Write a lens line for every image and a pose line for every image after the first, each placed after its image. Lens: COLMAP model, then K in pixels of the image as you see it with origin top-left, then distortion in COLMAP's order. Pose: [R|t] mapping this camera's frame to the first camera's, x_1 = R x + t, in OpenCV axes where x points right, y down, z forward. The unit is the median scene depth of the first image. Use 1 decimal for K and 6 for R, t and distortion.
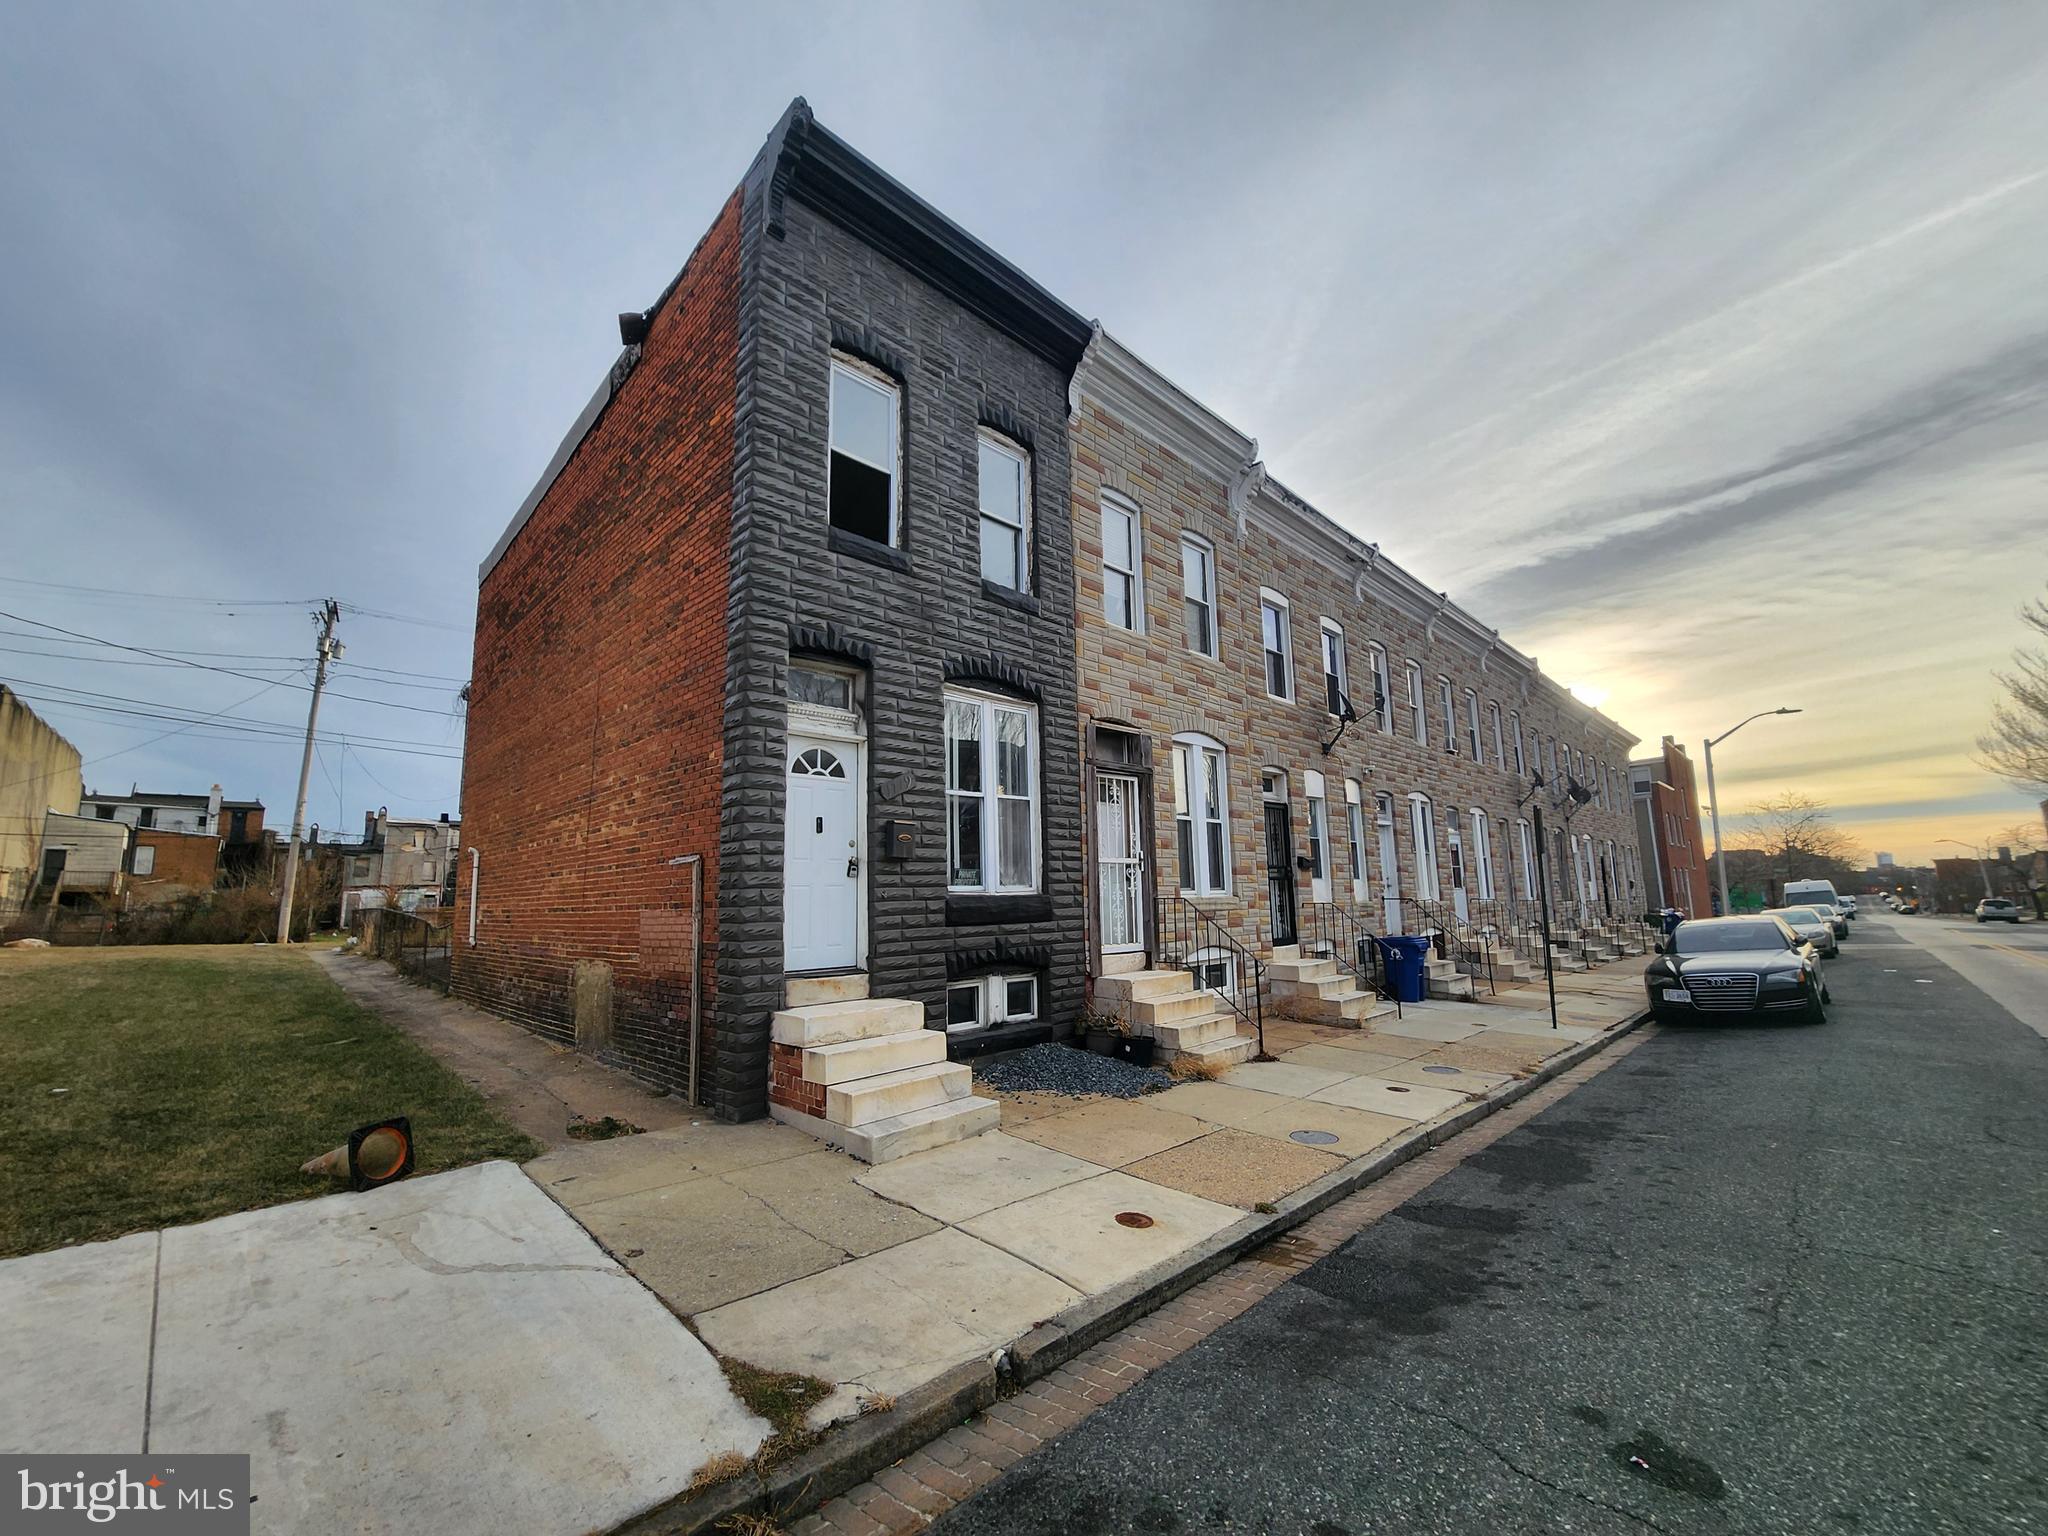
lens RADIAL K [[833.1, 0, 1039.7], [0, 833.1, 772.8], [0, 0, 1]] dist [-0.003000, -0.000063]
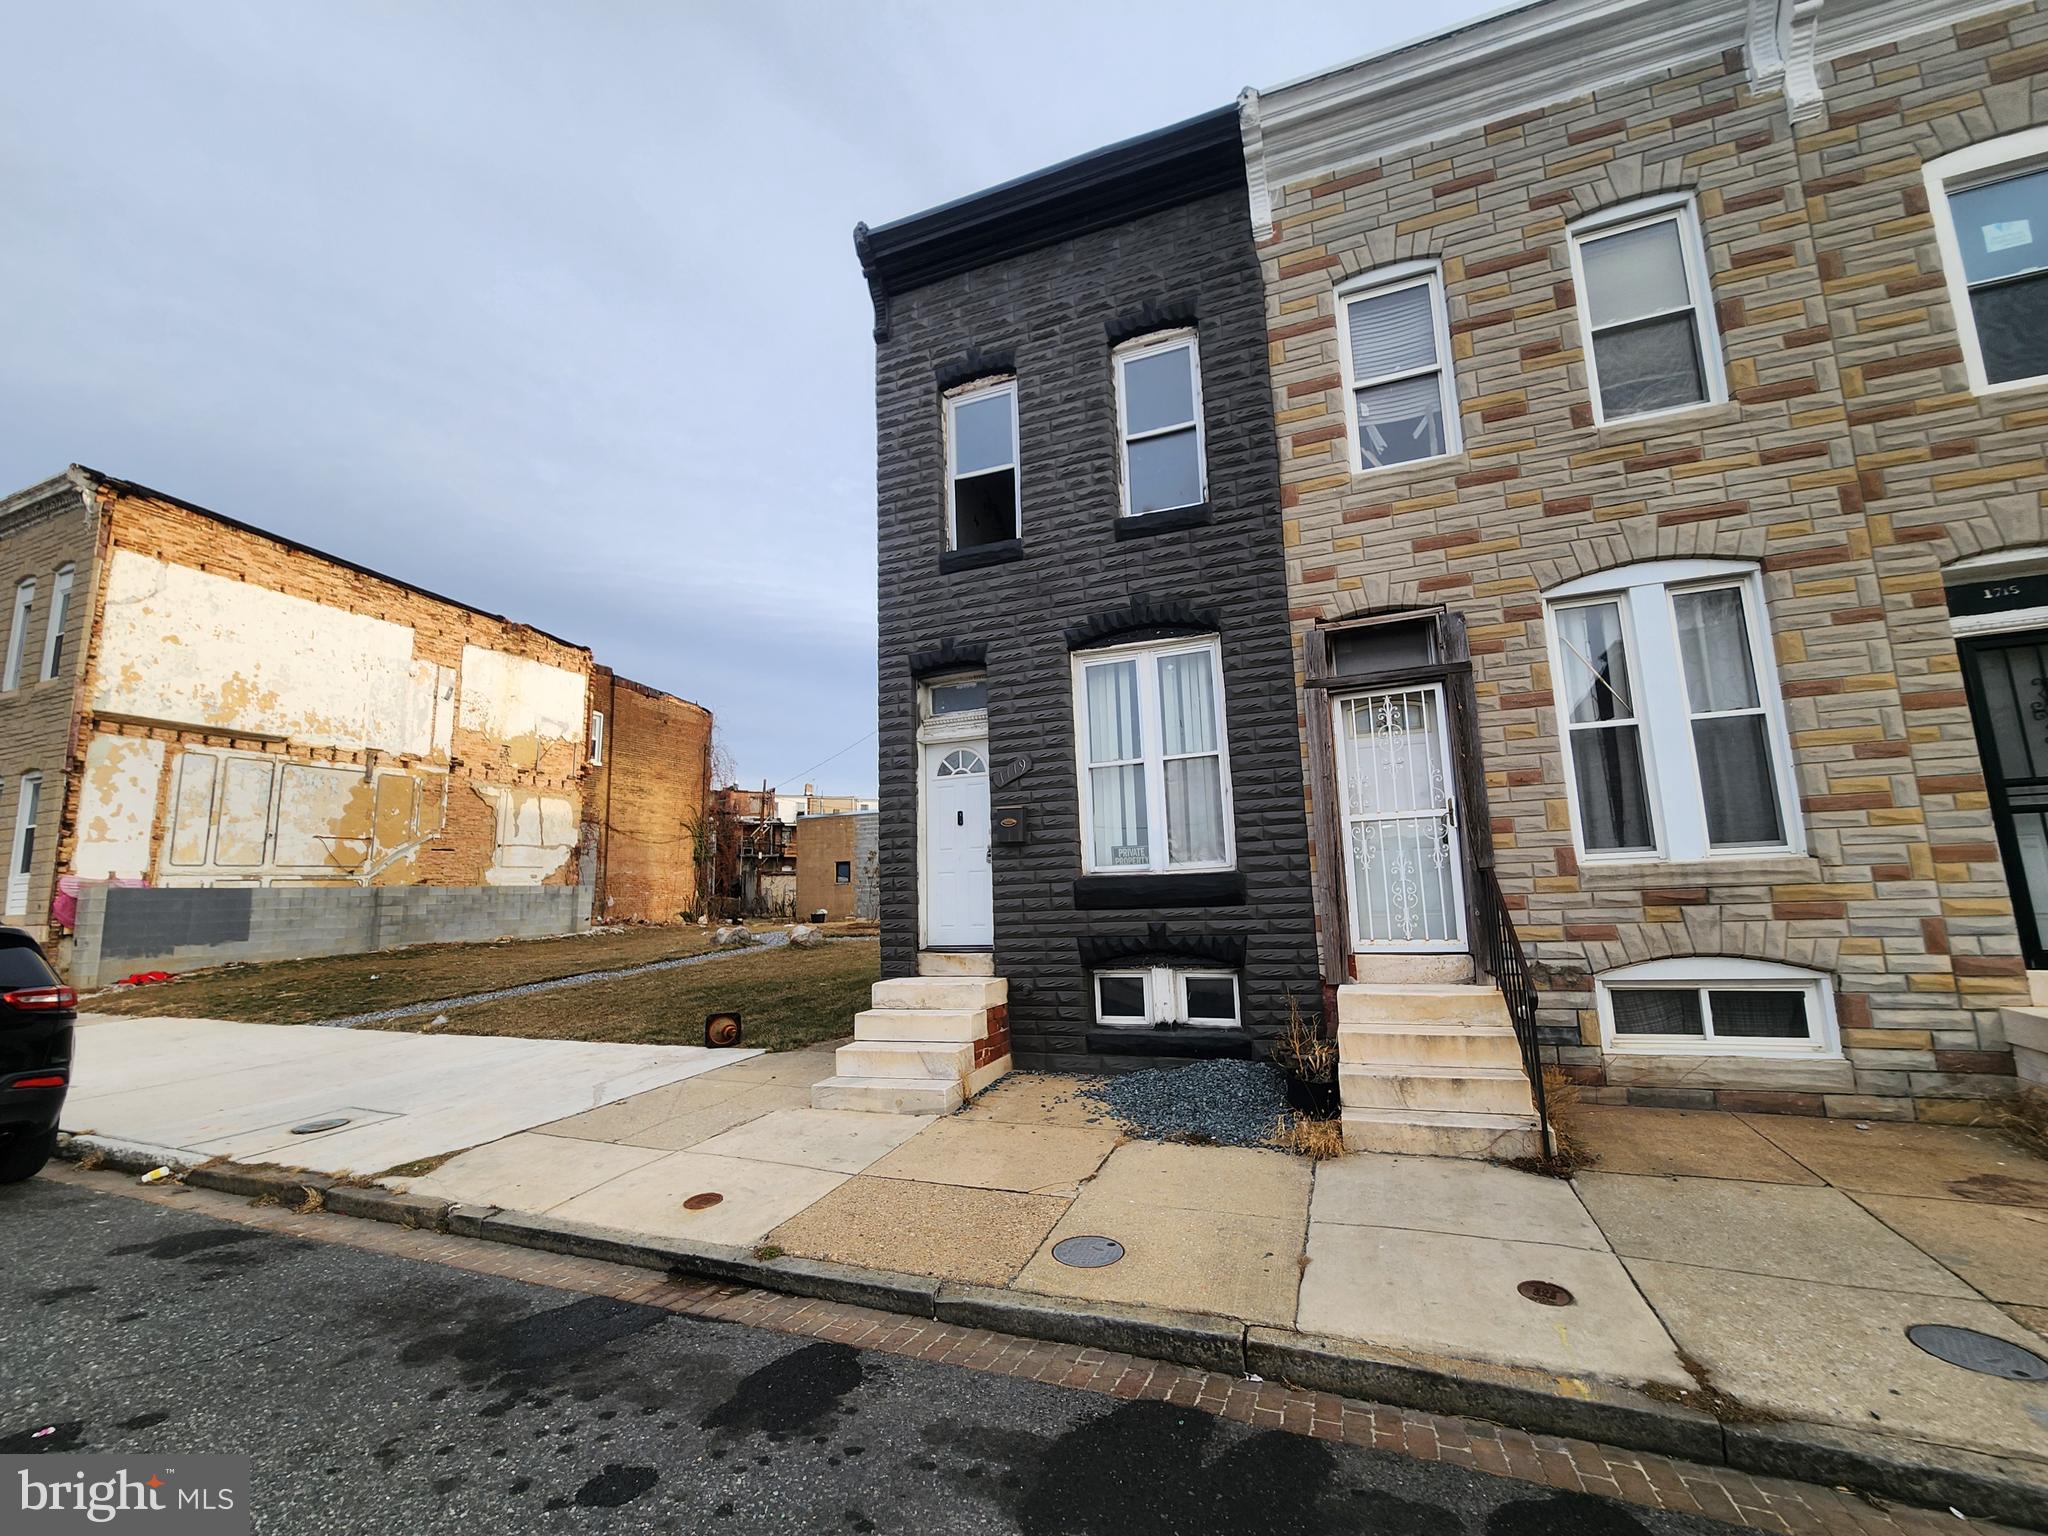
lens RADIAL K [[833.1, 0, 1039.7], [0, 833.1, 772.8], [0, 0, 1]] dist [-0.003000, -0.000063]
pose [[0.398452, -0.129404, -0.908015, 0.717434], [0.161264, 0.984459, -0.069533, 0.087103], [0.902901, -0.118724, 0.413128, 0.567951]]
